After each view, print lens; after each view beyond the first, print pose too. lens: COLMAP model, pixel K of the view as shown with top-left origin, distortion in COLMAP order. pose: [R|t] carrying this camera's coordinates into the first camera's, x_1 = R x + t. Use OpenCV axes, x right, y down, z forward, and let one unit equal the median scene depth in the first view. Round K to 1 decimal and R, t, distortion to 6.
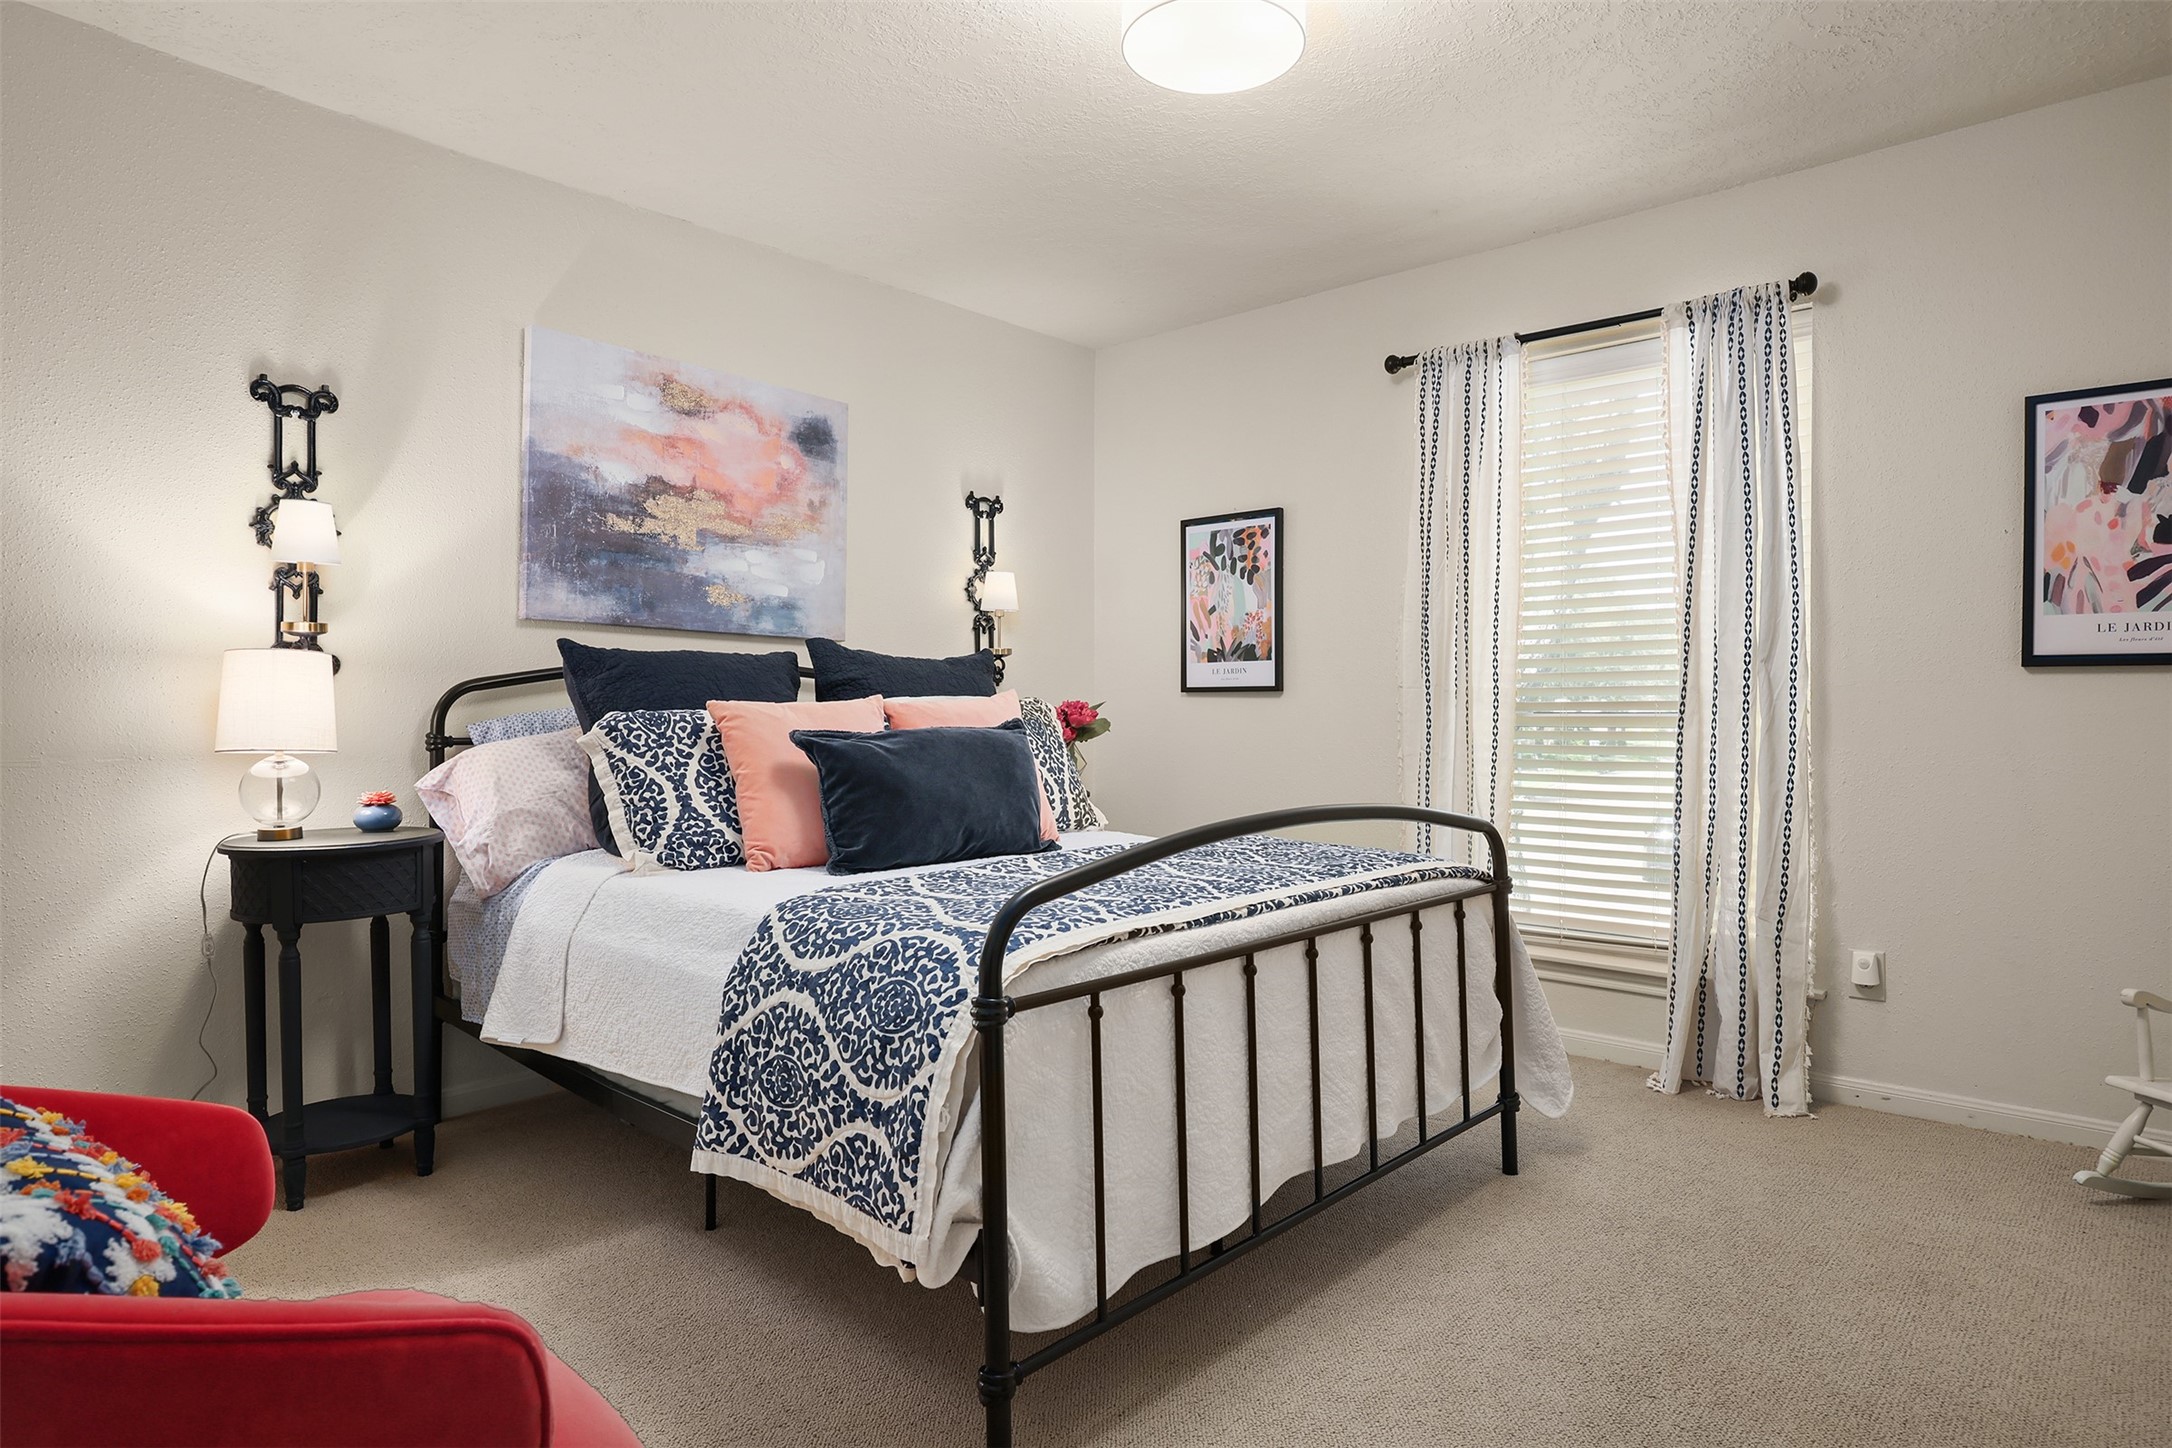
lens RADIAL K [[1206.6, 0, 1082.7], [0, 1206.6, 734.0], [0, 0, 1]] dist [0.002847, 0.000250]
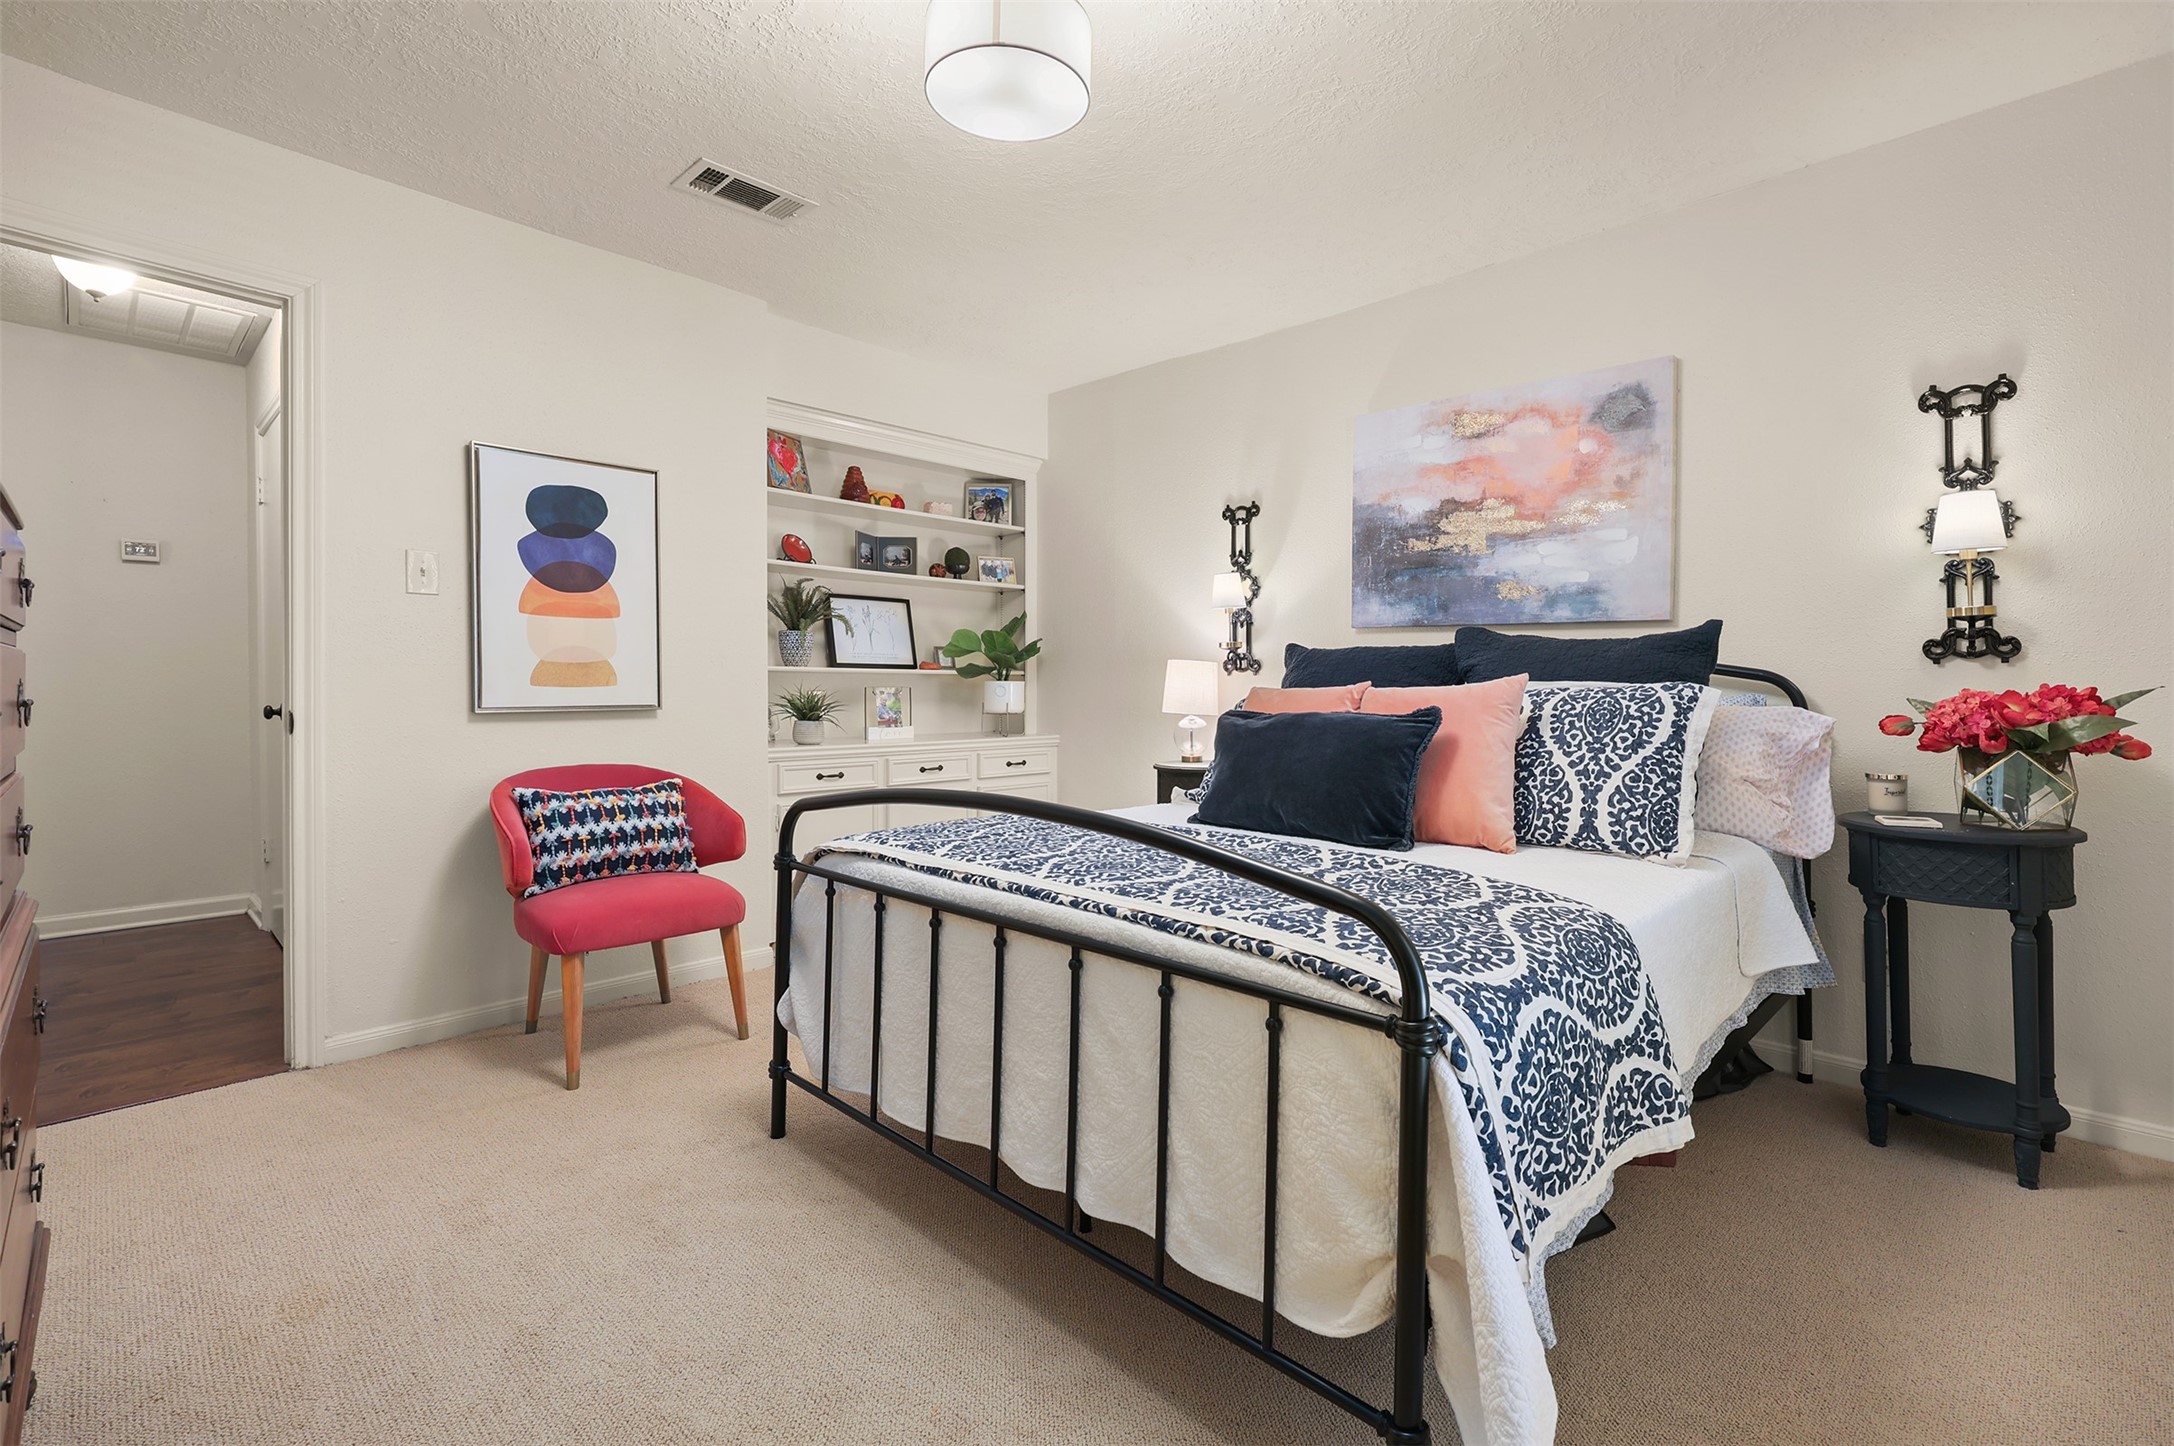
lens RADIAL K [[952.8, 0, 1076.4], [0, 952.8, 689.0], [0, 0, 1]] dist [0.022439, 0.000140]
pose [[-0.023345, 0.005551, -0.999712, 0.605106], [-0.024336, 0.999685, 0.006119, -0.022138], [0.999431, 0.024472, -0.023202, 0.660260]]
